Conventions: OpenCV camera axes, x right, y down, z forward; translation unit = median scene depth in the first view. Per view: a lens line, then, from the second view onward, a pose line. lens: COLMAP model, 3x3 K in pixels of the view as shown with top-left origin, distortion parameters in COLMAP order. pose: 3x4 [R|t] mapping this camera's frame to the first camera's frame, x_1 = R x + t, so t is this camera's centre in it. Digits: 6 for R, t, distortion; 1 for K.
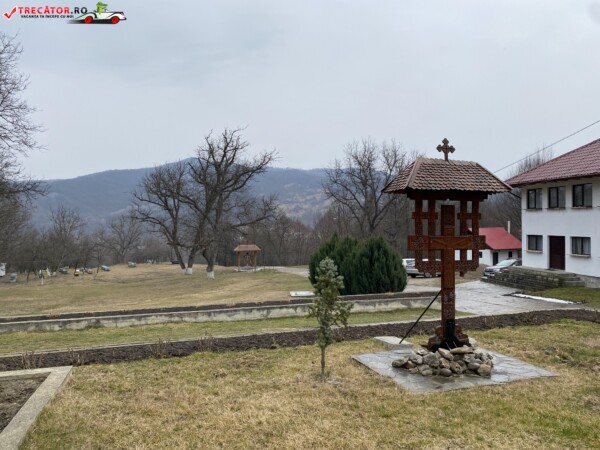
lens RADIAL K [[448.5, 0, 301.1], [0, 448.5, 221.0], [0, 0, 1]] dist [0.057995, -0.077959]
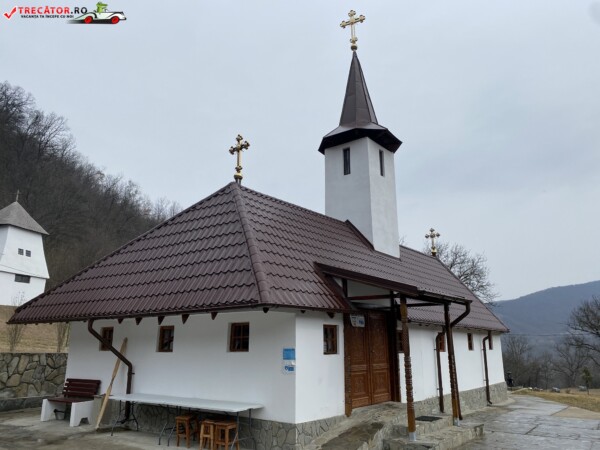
lens RADIAL K [[450.8, 0, 291.8], [0, 450.8, 221.1], [0, 0, 1]] dist [0.049898, -0.060945]
pose [[0.606585, -0.204665, -0.768223, 0.101145], [-0.000096, 0.966277, -0.257505, -0.005967], [0.795018, 0.156273, 0.586110, -0.202384]]
